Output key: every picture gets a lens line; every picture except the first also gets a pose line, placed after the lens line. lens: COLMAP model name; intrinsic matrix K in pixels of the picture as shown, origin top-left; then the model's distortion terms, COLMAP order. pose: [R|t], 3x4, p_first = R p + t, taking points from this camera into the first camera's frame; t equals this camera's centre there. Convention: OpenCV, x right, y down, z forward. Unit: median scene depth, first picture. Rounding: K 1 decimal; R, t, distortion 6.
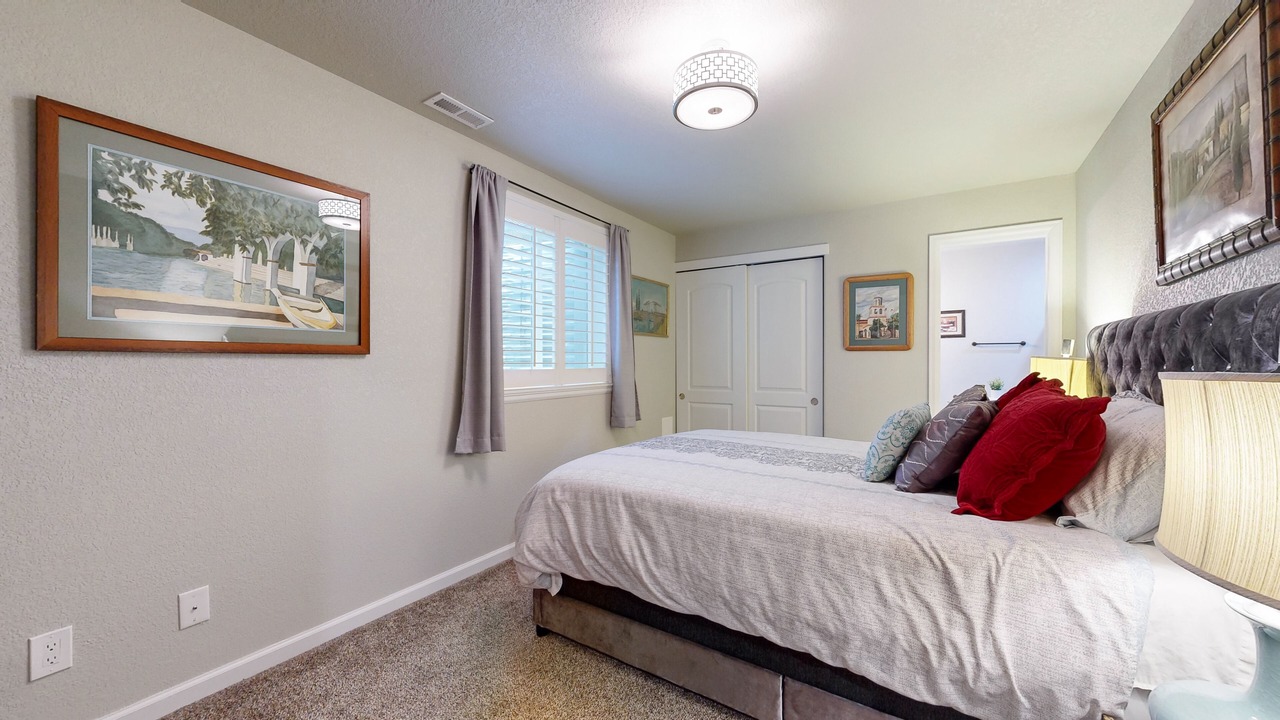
lens RADIAL K [[470.2, 0, 639.2], [0, 470.2, 361.2], [0, 0, 1]] dist [-0.000419, -0.000303]
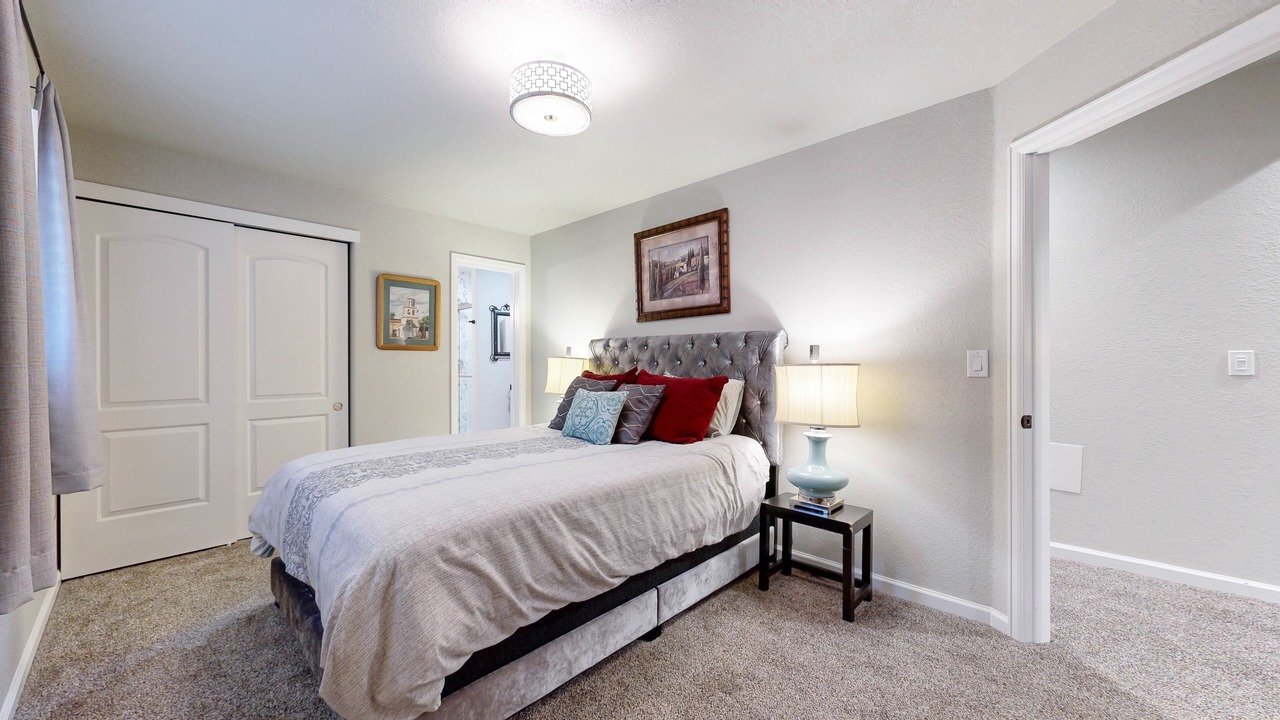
lens RADIAL K [[467.0, 0, 642.9], [0, 467.0, 362.9], [0, 0, 1]] dist [0.000362, -0.000170]
pose [[0.177553, -0.002777, 0.984107, -0.876518], [-0.000402, 0.999996, 0.002894, 0.005257], [-0.984111, -0.000909, 0.177551, 0.664488]]
